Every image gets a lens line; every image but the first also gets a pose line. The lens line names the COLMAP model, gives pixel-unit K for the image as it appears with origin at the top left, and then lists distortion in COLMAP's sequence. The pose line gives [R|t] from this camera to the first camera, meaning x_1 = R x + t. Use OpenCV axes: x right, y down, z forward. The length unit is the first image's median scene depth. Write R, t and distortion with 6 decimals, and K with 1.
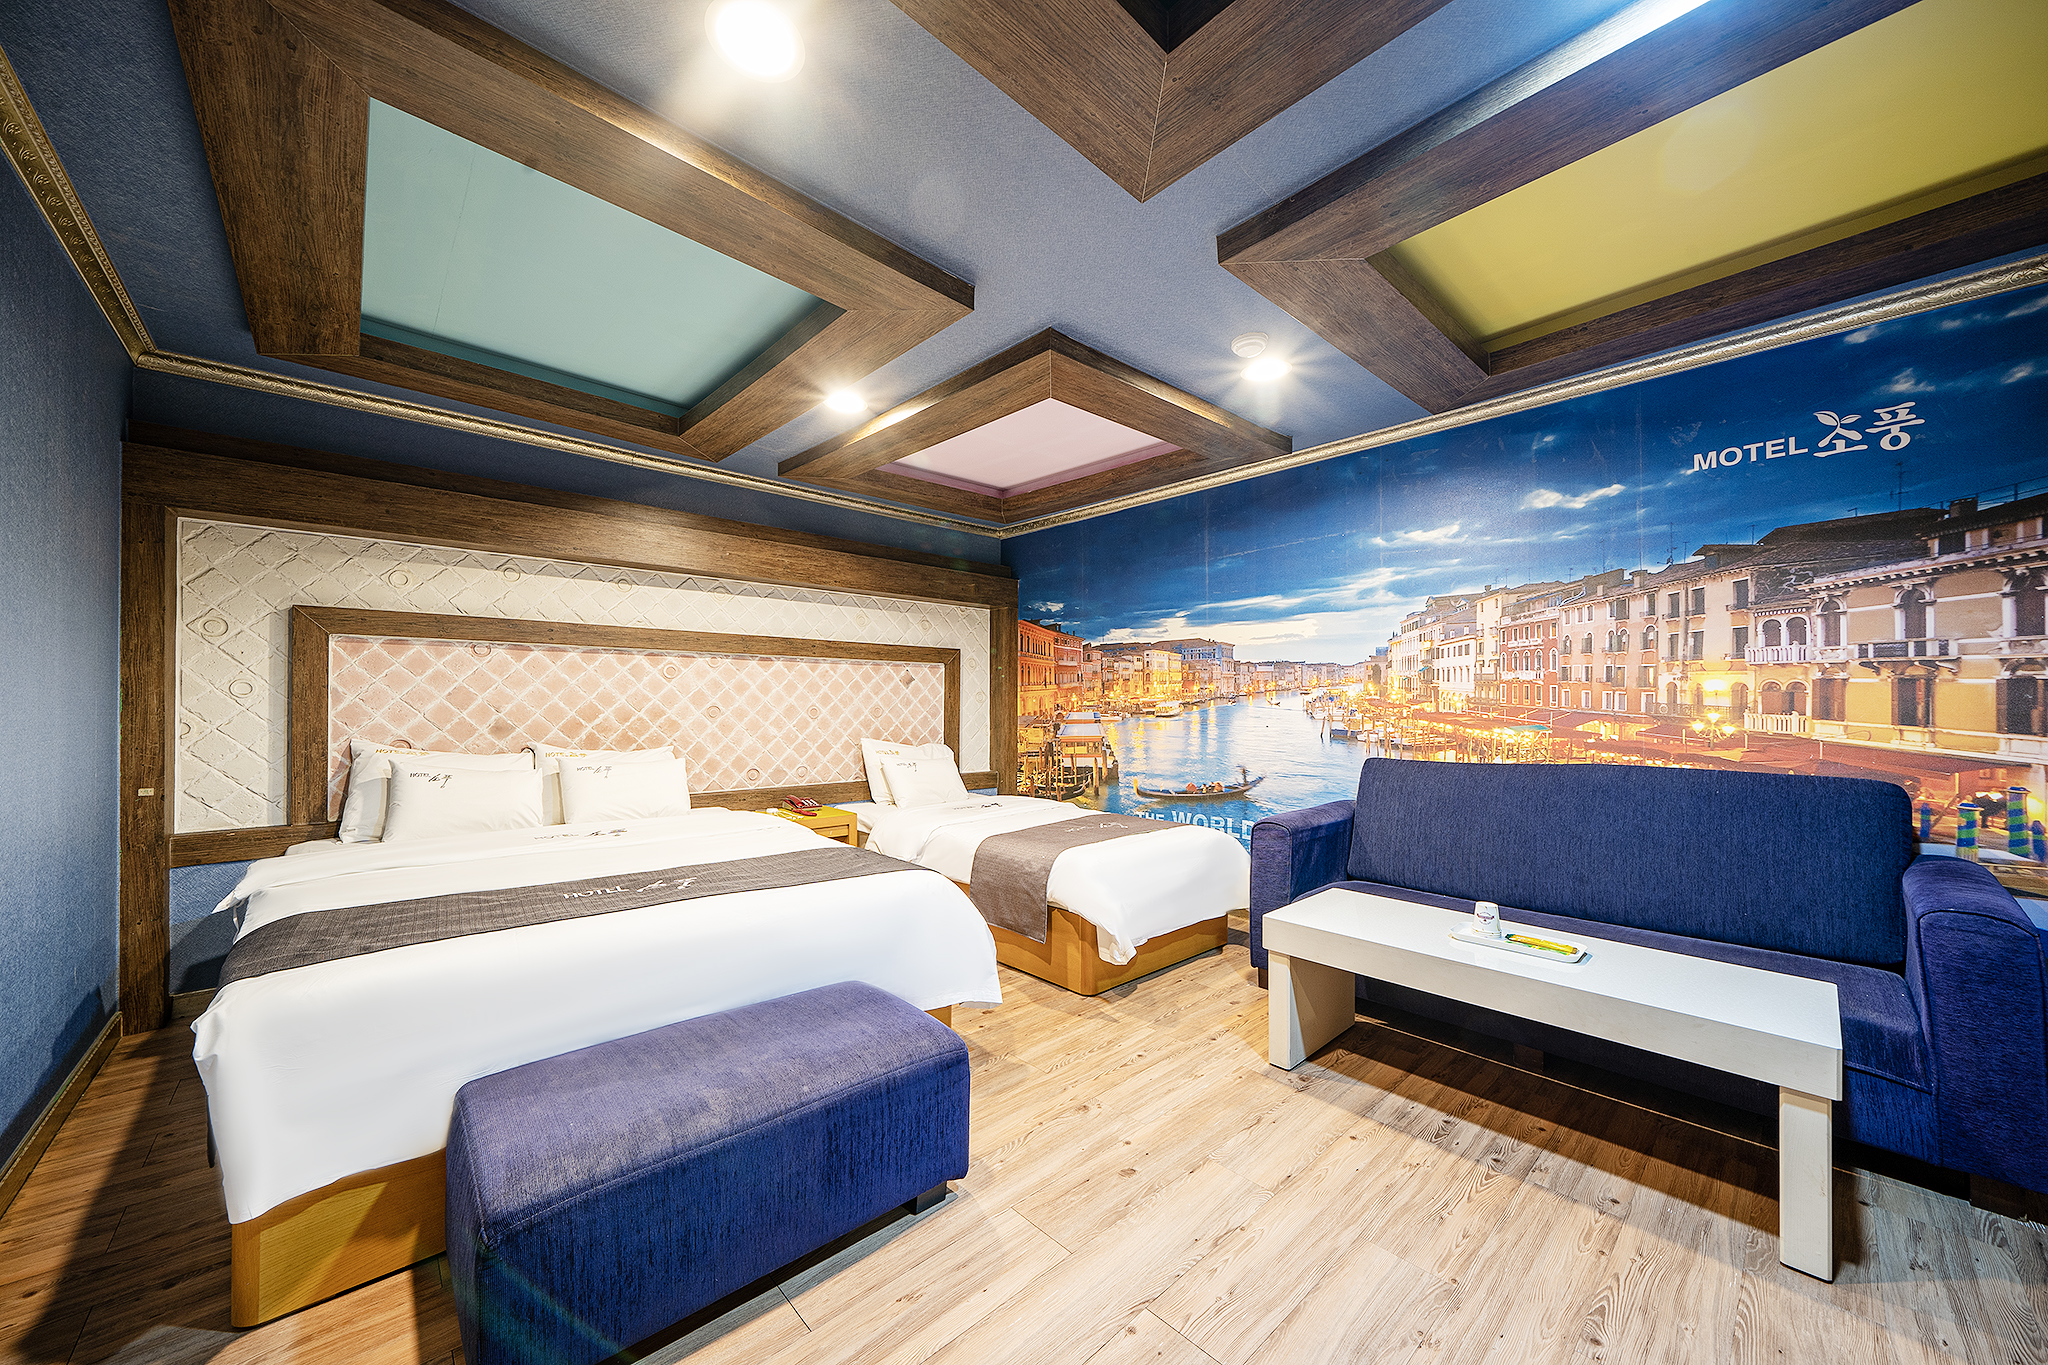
lens RADIAL K [[742.9, 0, 1014.3], [0, 742.9, 701.1], [0, 0, 1]] dist [0.001354, 0.000109]
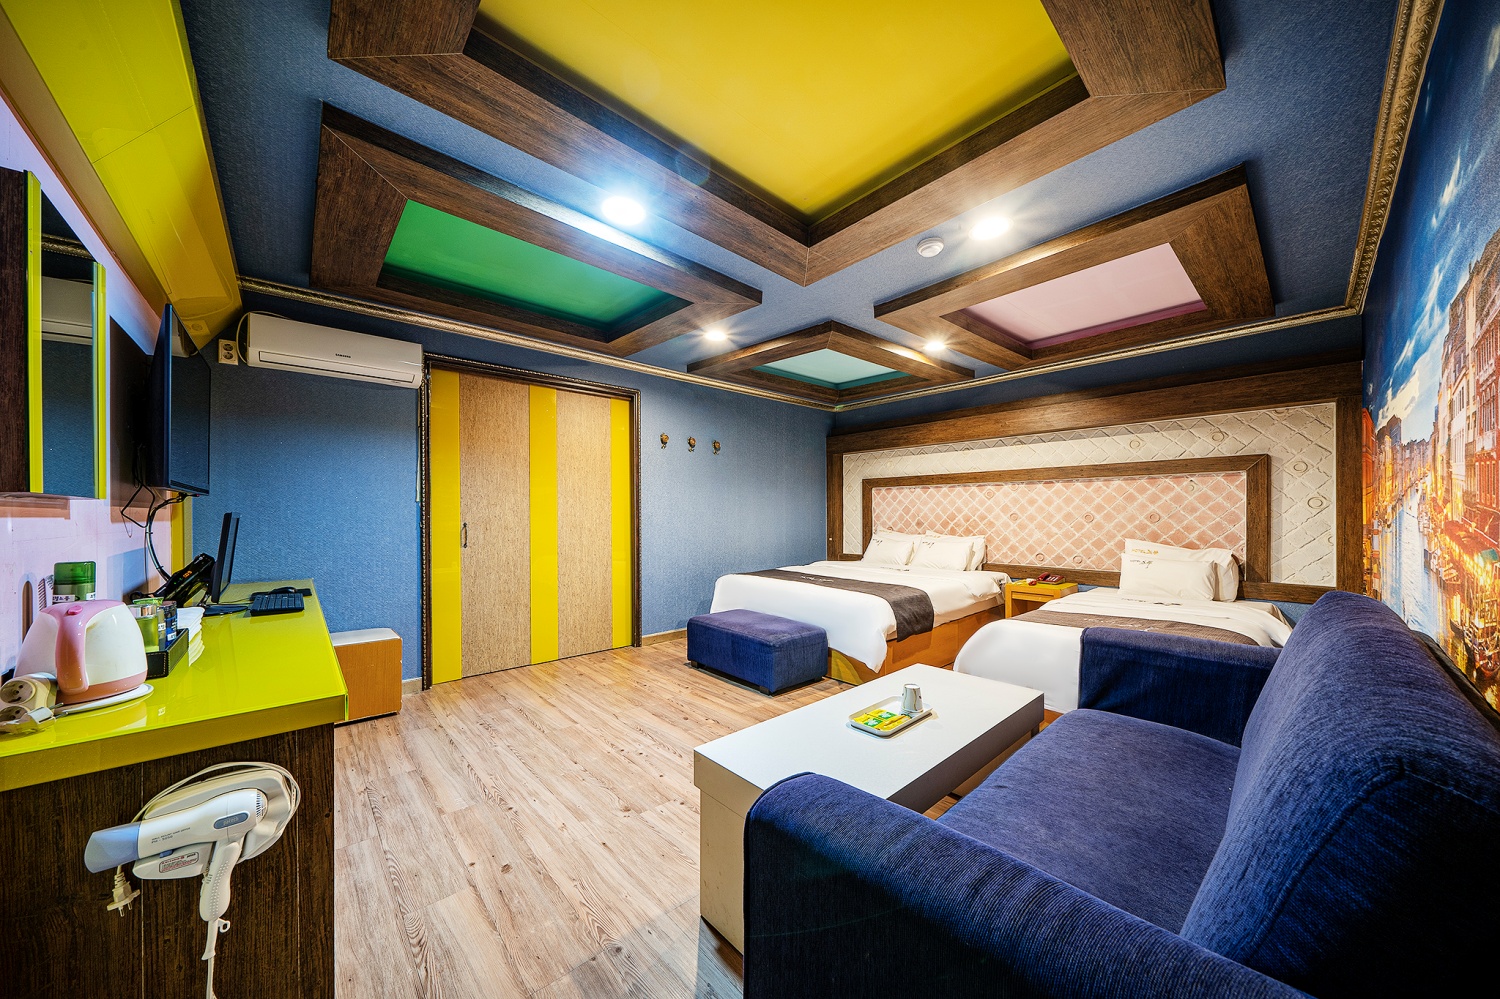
lens RADIAL K [[513.6, 0, 745.0], [0, 513.6, 515.6], [0, 0, 1]] dist [-0.000755, -0.000044]
pose [[-0.002235, -0.004188, -0.999989, 0.744054], [0.001651, 0.999990, -0.004192, 0.015209], [0.999996, -0.001661, -0.002228, 0.392018]]
